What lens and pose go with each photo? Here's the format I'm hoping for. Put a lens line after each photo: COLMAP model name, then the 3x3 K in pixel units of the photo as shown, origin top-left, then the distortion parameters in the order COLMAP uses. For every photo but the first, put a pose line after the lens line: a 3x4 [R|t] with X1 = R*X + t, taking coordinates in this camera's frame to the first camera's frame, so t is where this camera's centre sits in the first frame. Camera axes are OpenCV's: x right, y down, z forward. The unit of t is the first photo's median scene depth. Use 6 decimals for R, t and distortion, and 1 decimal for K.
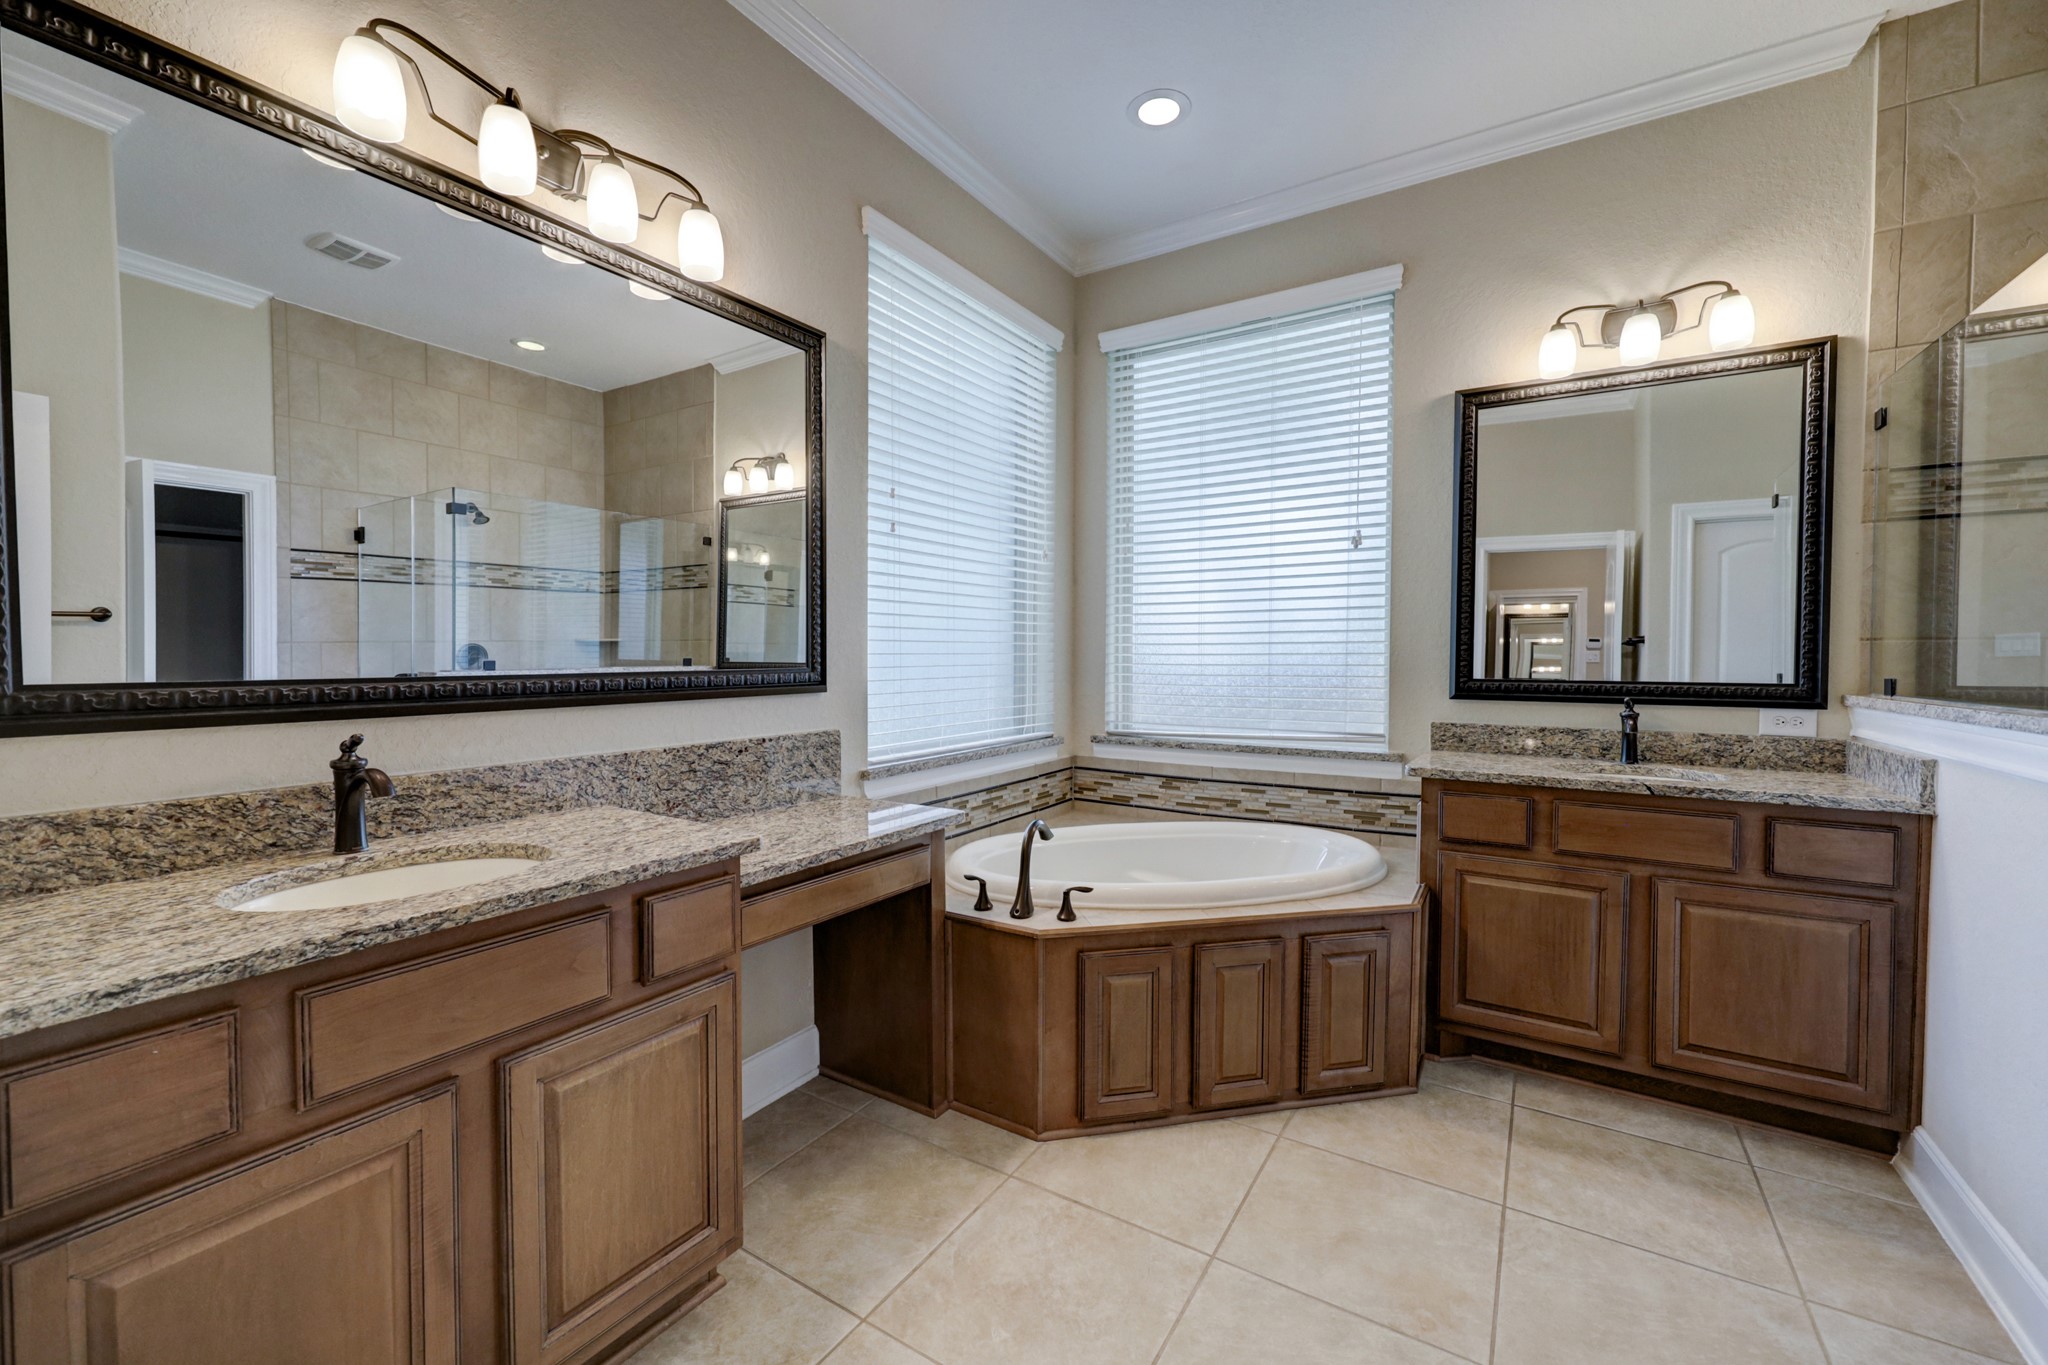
lens RADIAL K [[835.2, 0, 1034.2], [0, 835.2, 667.4], [0, 0, 1]] dist [-0.002156, 0.000048]
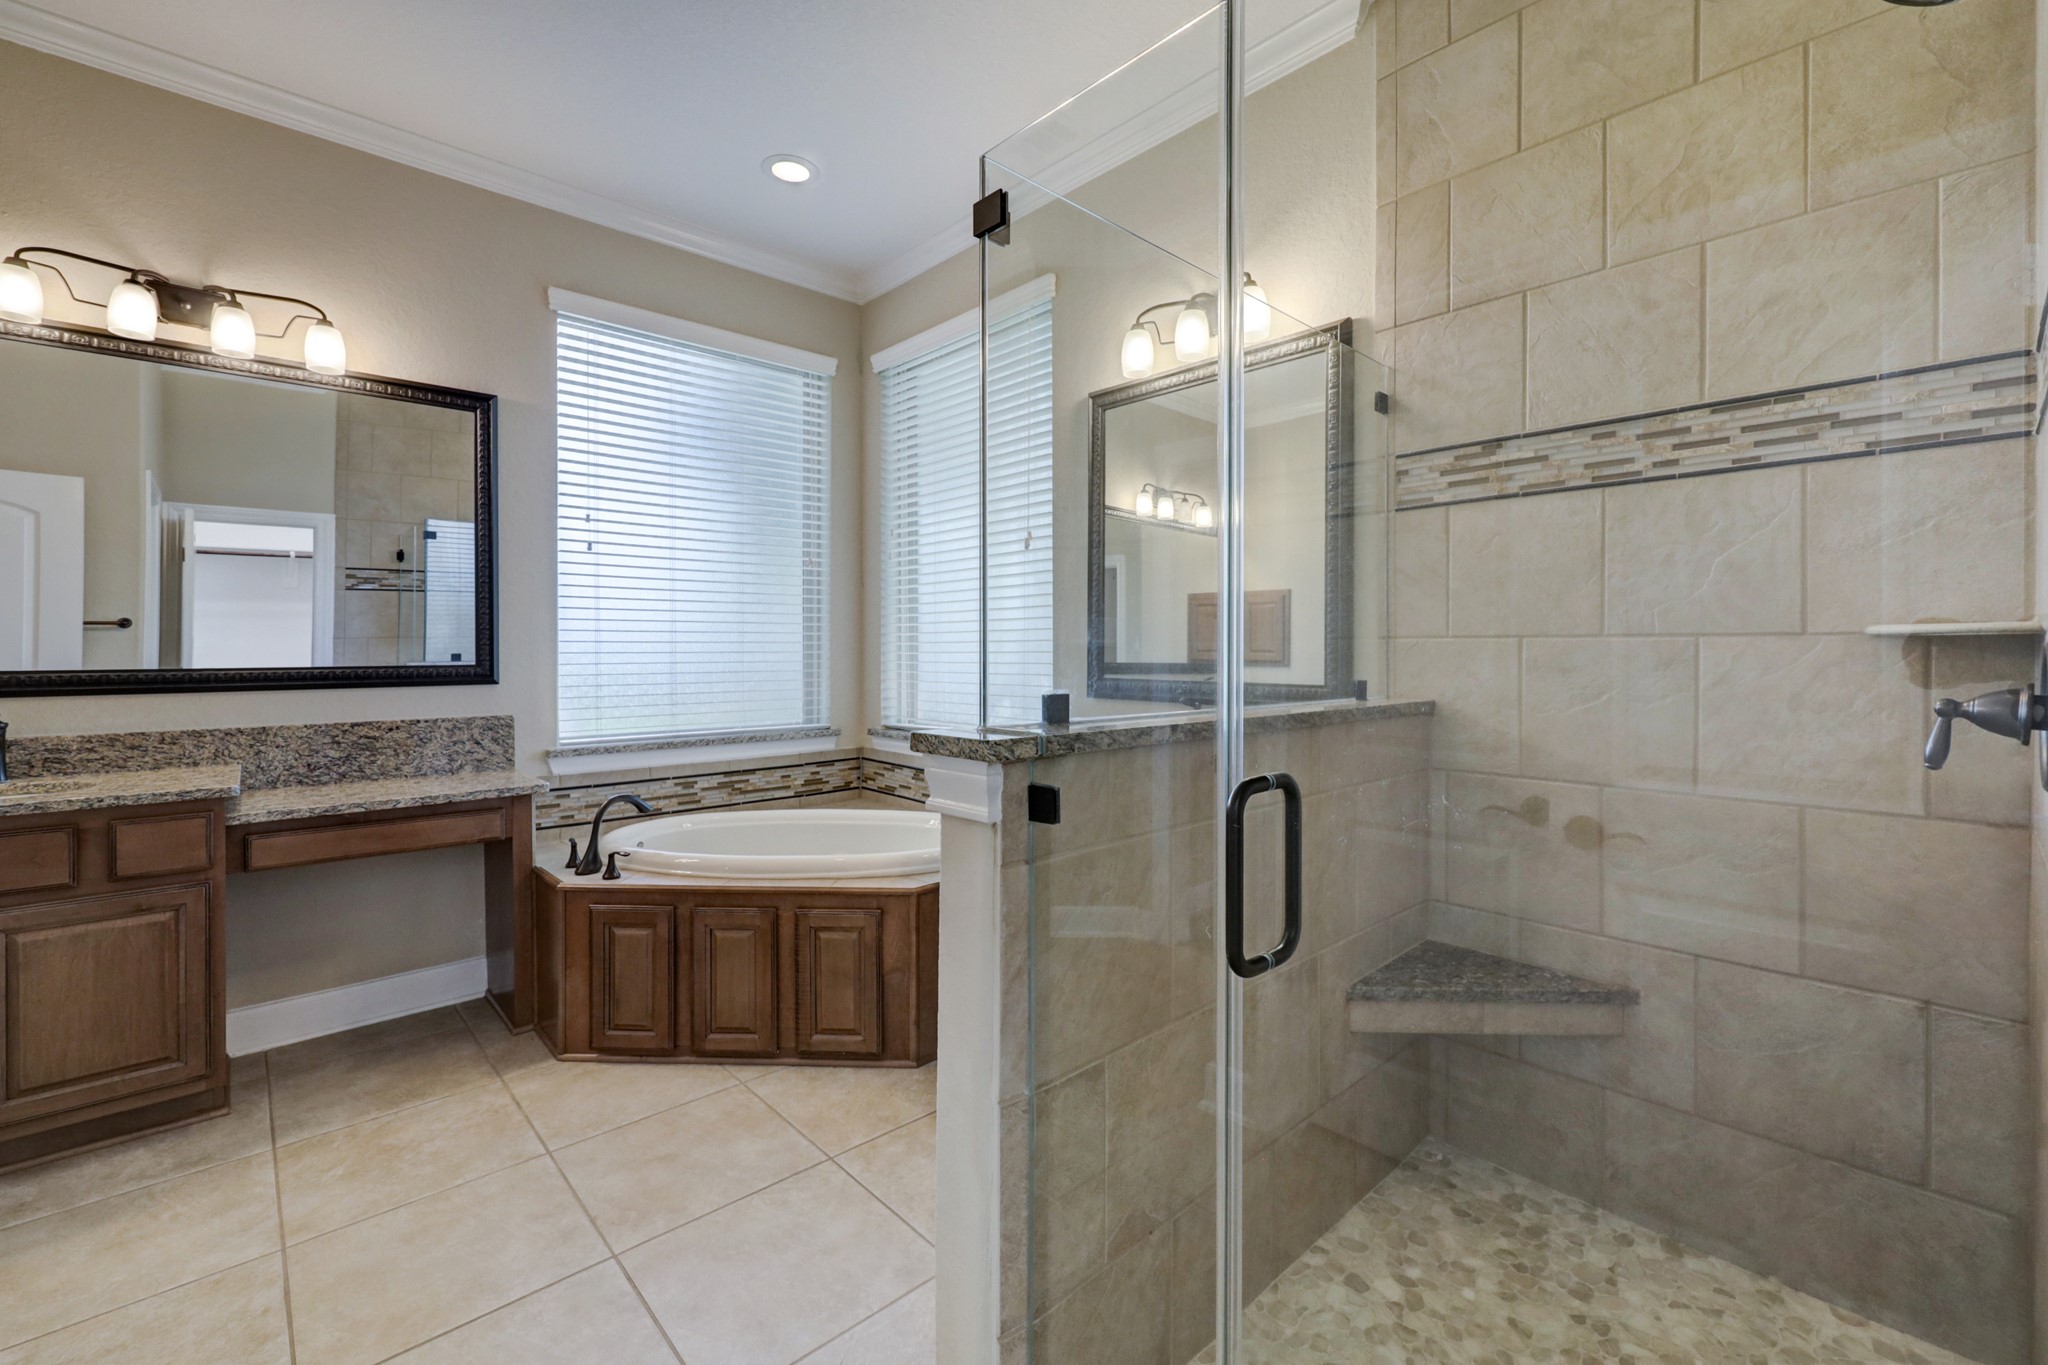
lens RADIAL K [[871.0, 0, 1024.8], [0, 871.0, 641.7], [0, 0, 1]] dist [-0.000570, 0.000053]
pose [[0.966600, -0.003257, -0.256269, 0.870203], [-0.003051, 0.999702, -0.024214, -0.004442], [0.256271, 0.024187, 0.966302, -0.045001]]
